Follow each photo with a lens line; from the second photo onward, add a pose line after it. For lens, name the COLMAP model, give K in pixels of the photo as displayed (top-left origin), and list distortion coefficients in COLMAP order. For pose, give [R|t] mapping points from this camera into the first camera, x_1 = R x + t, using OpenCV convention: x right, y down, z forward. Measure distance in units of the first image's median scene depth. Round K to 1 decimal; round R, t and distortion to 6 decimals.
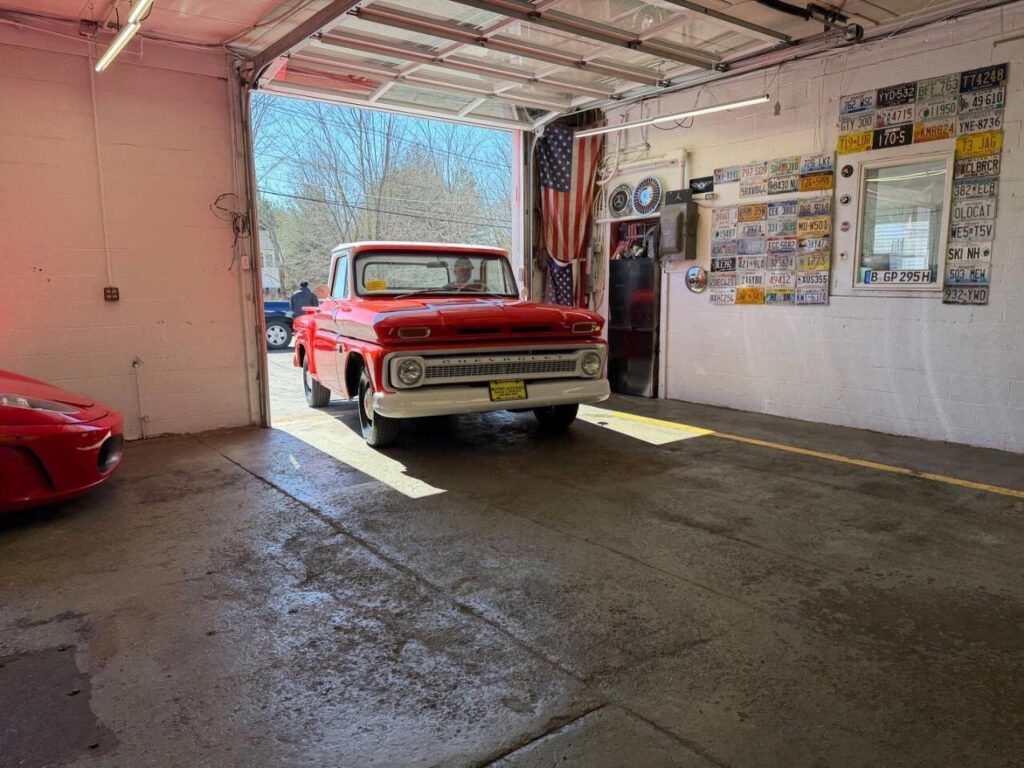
lens RADIAL K [[733.4, 0, 513.5], [0, 733.4, 389.1], [0, 0, 1]] dist [0.026383, -0.042656]
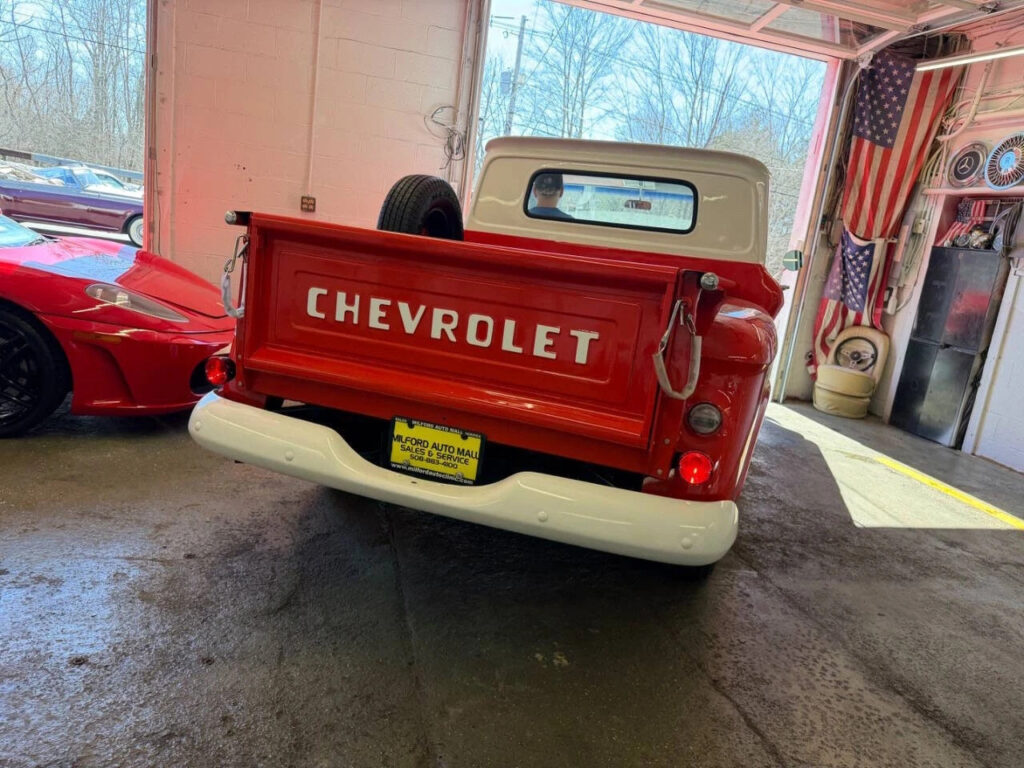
lens RADIAL K [[733.4, 0, 505.6], [0, 733.4, 375.3], [0, 0, 1]] dist [0.026383, -0.042656]
pose [[0.903720, 0.203792, -0.376509, 0.050408], [-0.191934, 0.978966, 0.069190, -0.021541], [0.382690, 0.009736, 0.923826, 0.174794]]
